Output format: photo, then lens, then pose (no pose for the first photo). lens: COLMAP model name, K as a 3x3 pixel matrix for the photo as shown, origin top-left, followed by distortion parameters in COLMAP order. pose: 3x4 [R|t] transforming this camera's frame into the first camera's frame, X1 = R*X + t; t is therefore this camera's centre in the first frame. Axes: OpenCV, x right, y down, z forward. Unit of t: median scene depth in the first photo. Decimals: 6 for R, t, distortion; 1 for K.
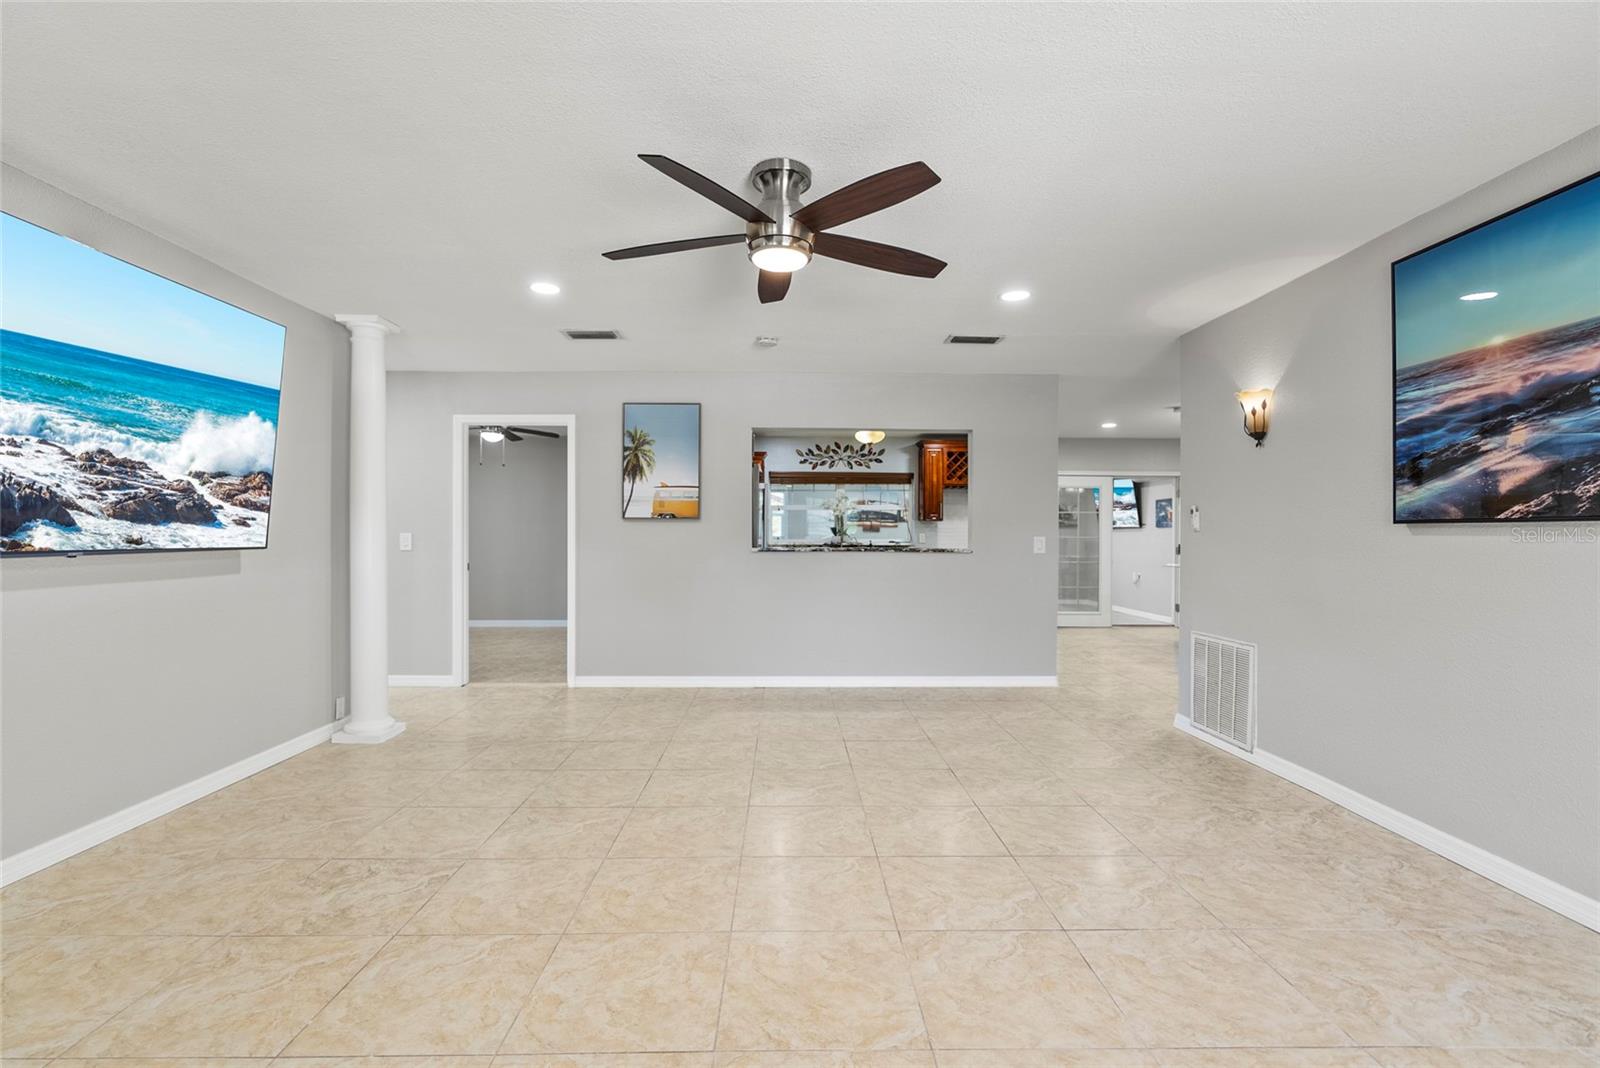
lens RADIAL K [[732.4, 0, 791.7], [0, 732.4, 543.6], [0, 0, 1]] dist [-0.003744, 0.001302]
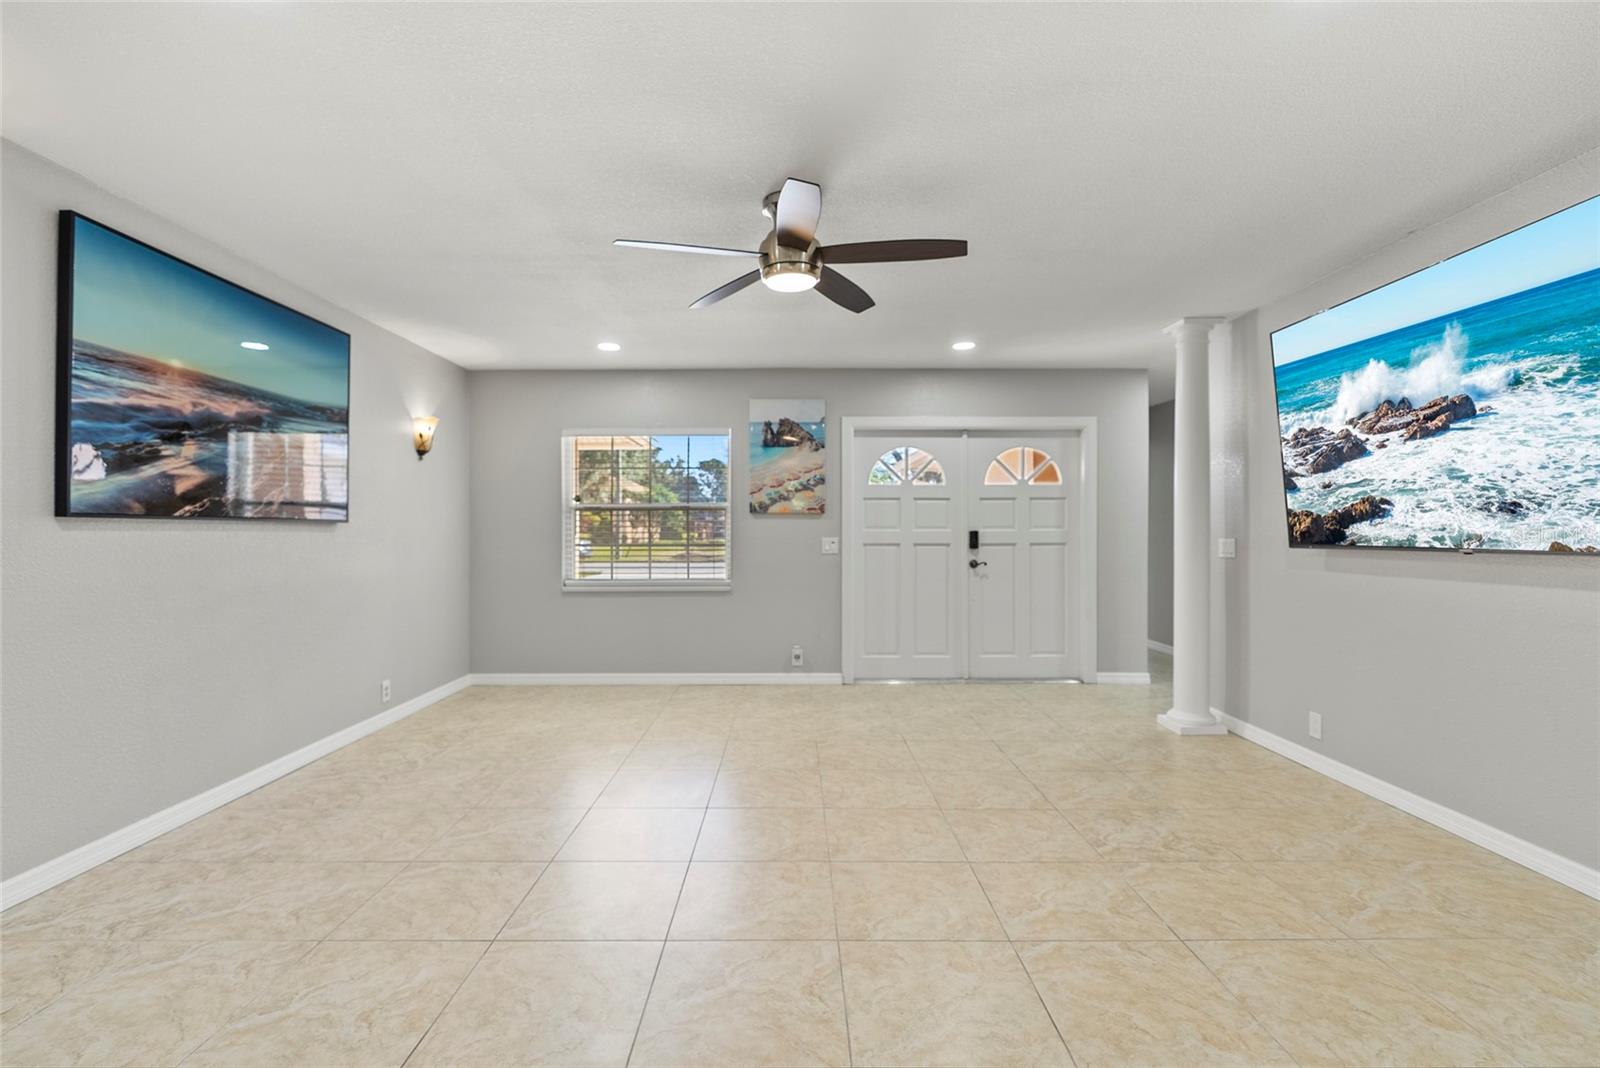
lens RADIAL K [[732.4, 0, 803.1], [0, 732.4, 528.0], [0, 0, 1]] dist [-0.003744, 0.001302]
pose [[-0.999987, -0.002110, -0.004600, -0.030136], [-0.002156, 0.999946, 0.010140, -0.028071], [0.004578, 0.010150, -0.999938, 2.103740]]
